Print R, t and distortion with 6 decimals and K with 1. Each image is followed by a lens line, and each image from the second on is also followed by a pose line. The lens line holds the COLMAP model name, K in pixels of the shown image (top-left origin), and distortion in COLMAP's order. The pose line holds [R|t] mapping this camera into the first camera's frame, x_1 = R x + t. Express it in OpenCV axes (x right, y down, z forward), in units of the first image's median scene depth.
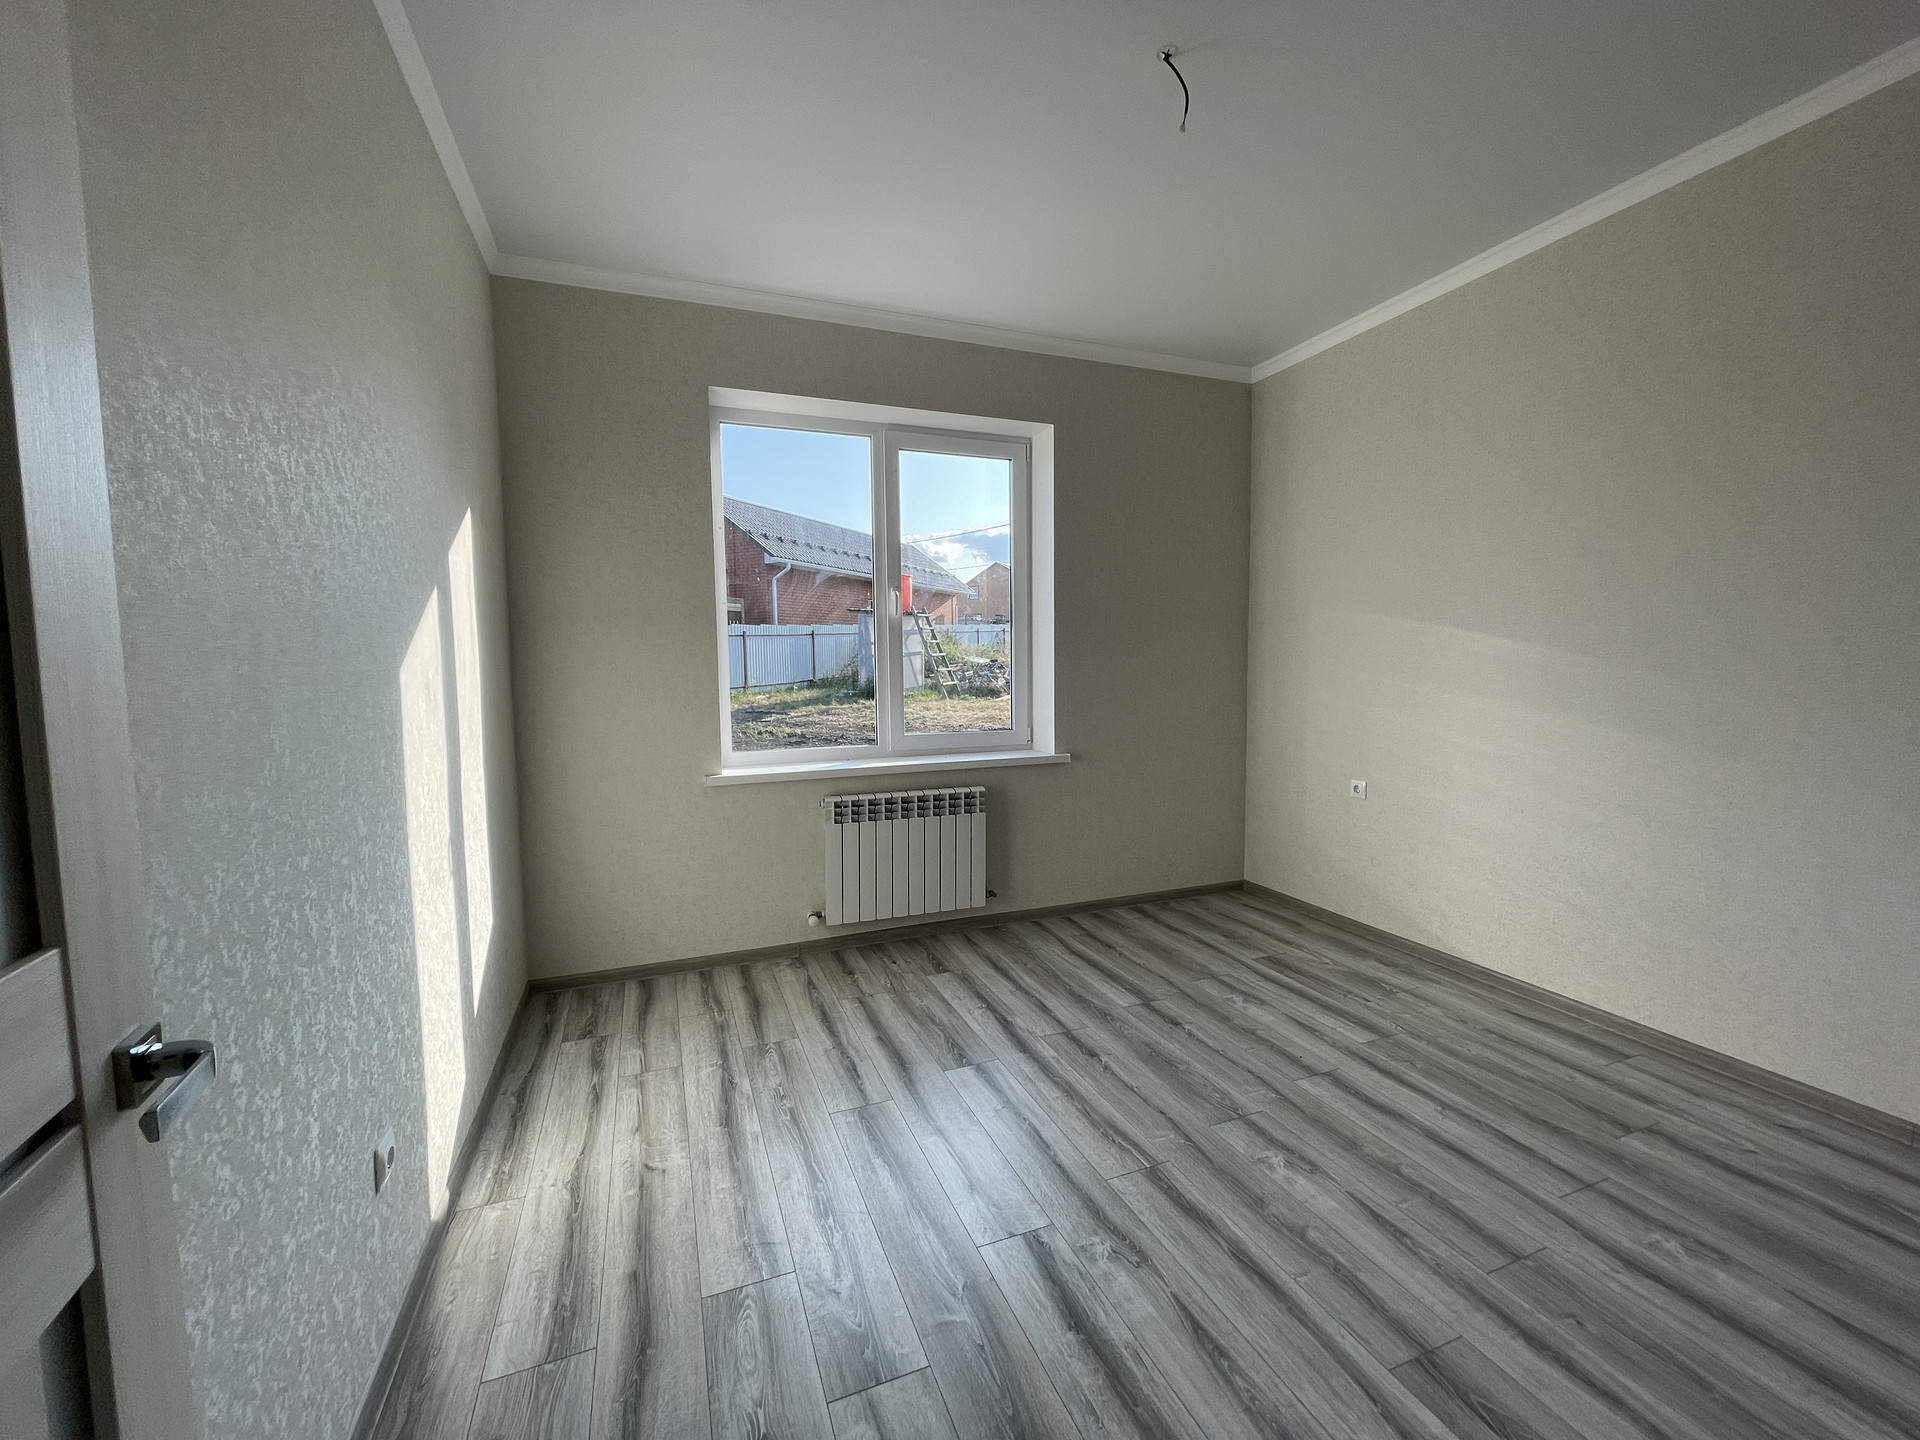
lens RADIAL K [[761.2, 0, 957.1], [0, 761.2, 694.7], [0, 0, 1]] dist [-0.031684, 0.000039]
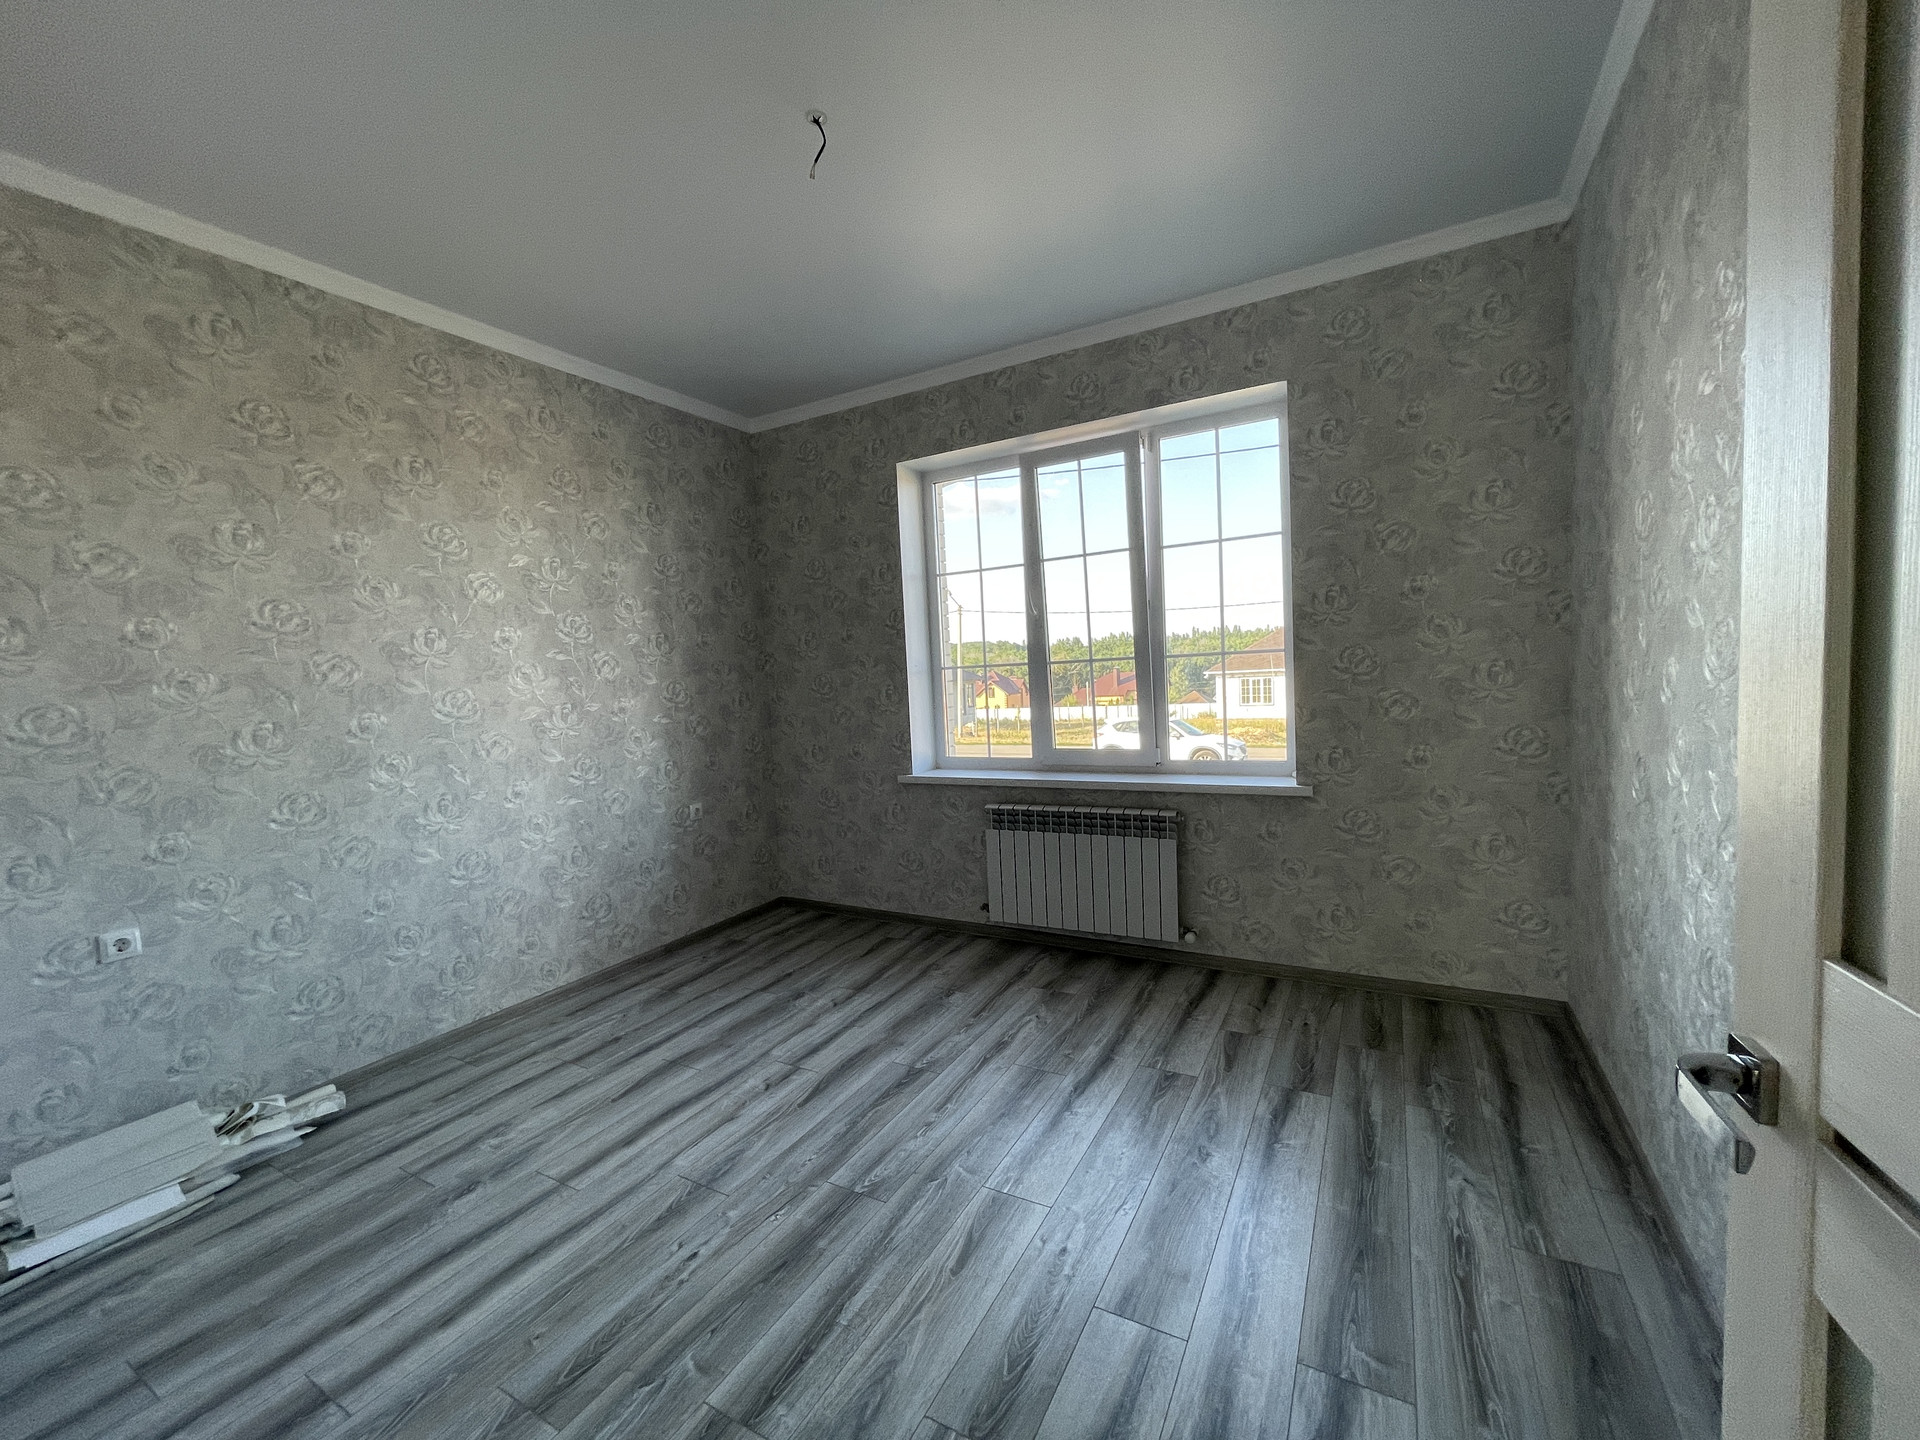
lens RADIAL K [[768.8, 0, 960.0], [0, 768.8, 720.0], [0, 0, 1]] dist [0.000492, 0.000083]
pose [[0.628838, 0.021686, -0.777234, 0.584932], [0.008222, 0.999370, 0.034536, -0.022954], [0.777493, -0.028108, 0.628264, 0.228869]]
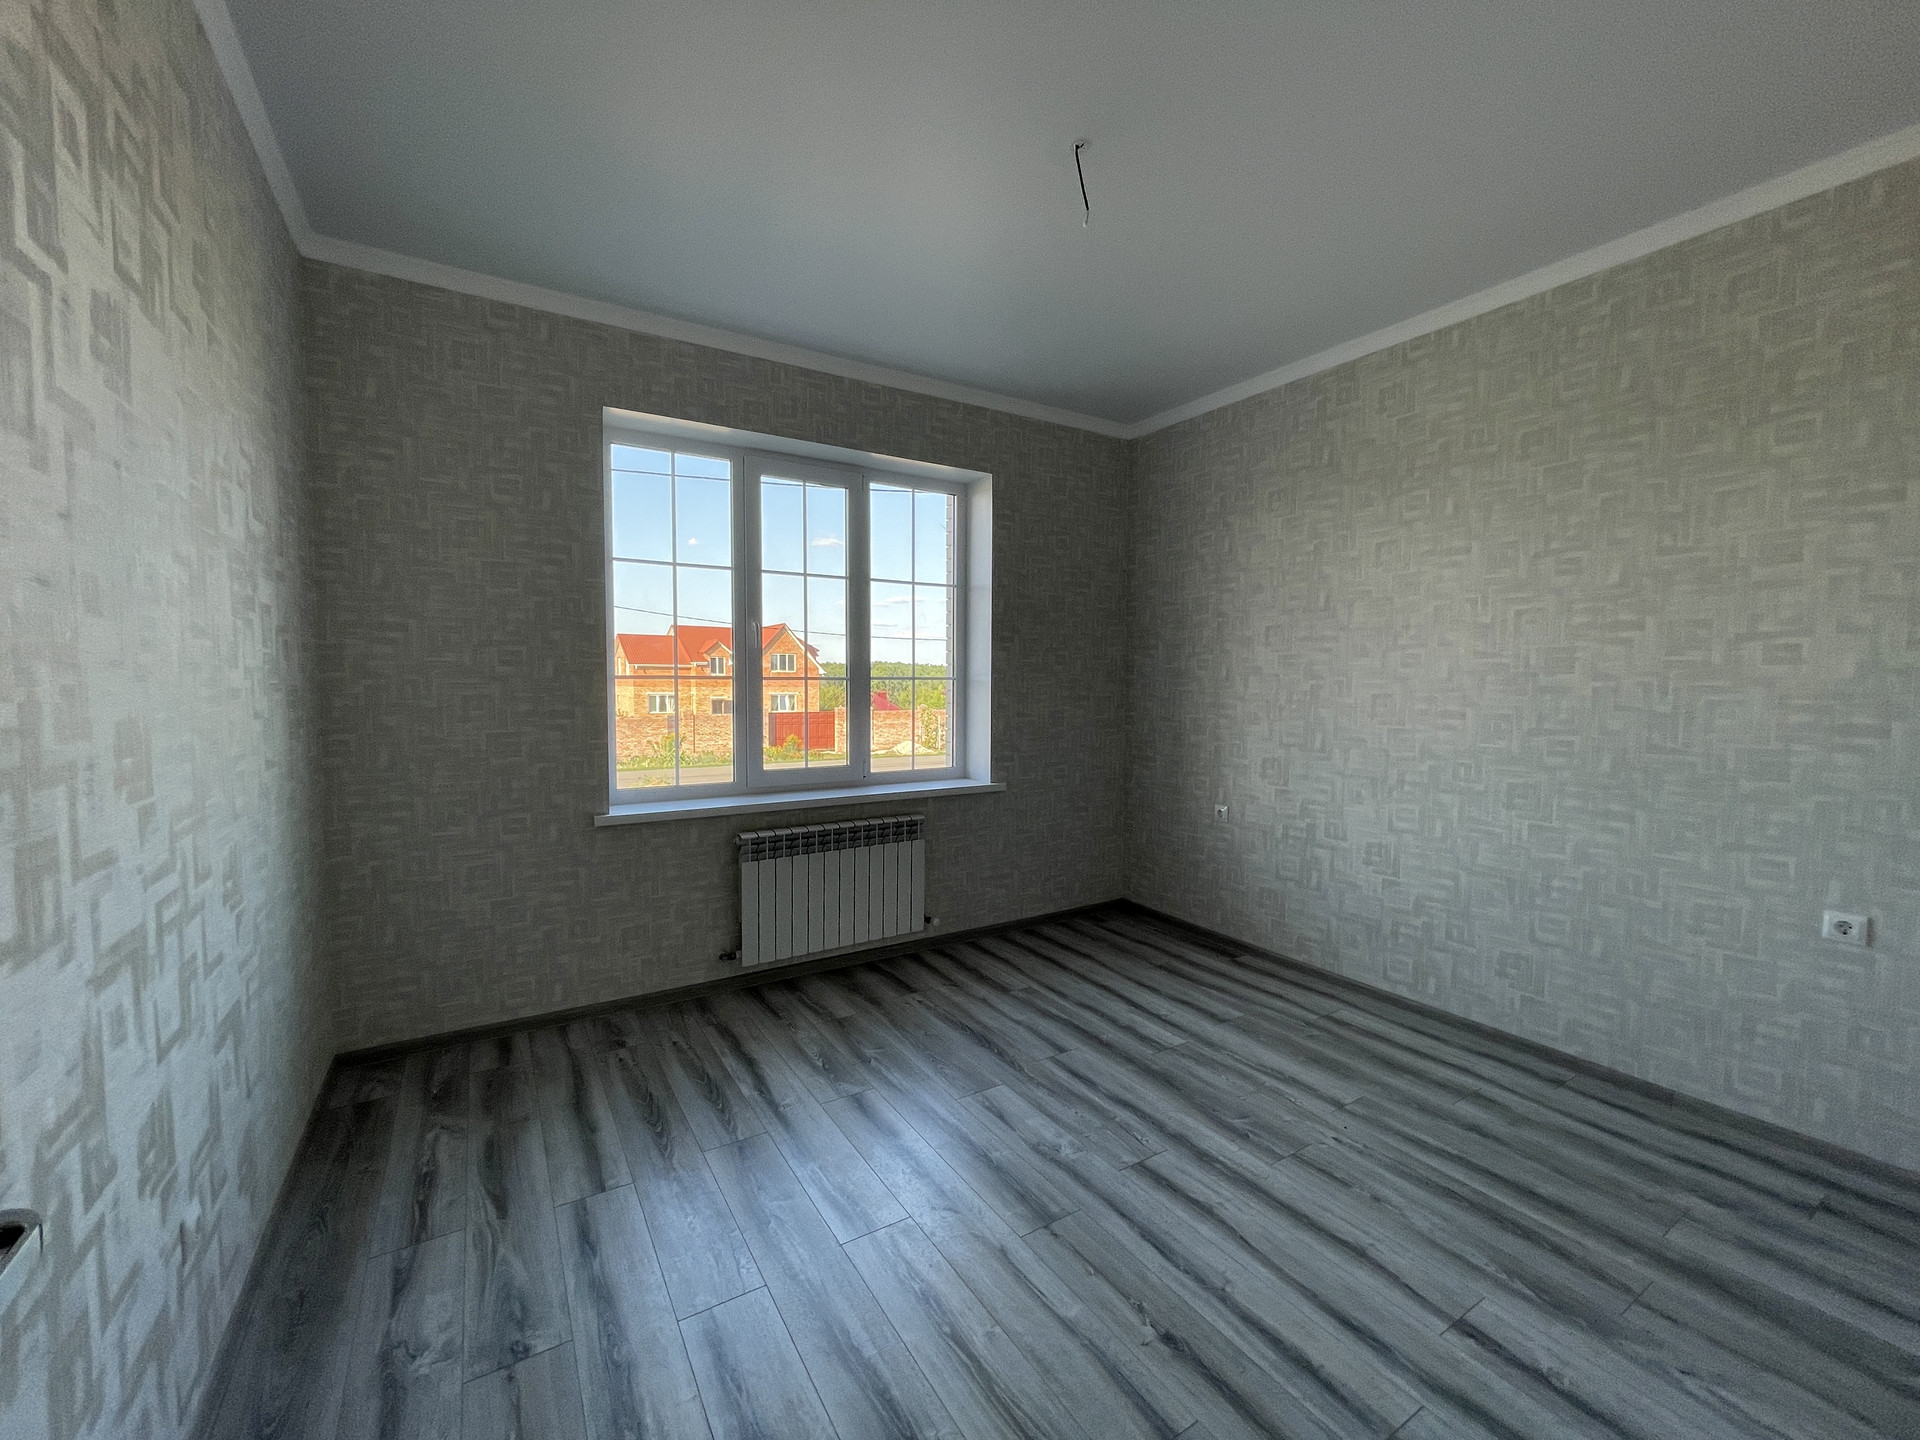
lens RADIAL K [[771.5, 0, 954.6], [0, 771.5, 728.0], [0, 0, 1]] dist [0.001793, 0.000568]
pose [[0.980464, -0.002719, 0.196679, -0.132516], [0.003050, 0.999994, -0.001382, 0.001753], [-0.196674, 0.001955, 0.980467, -0.050816]]
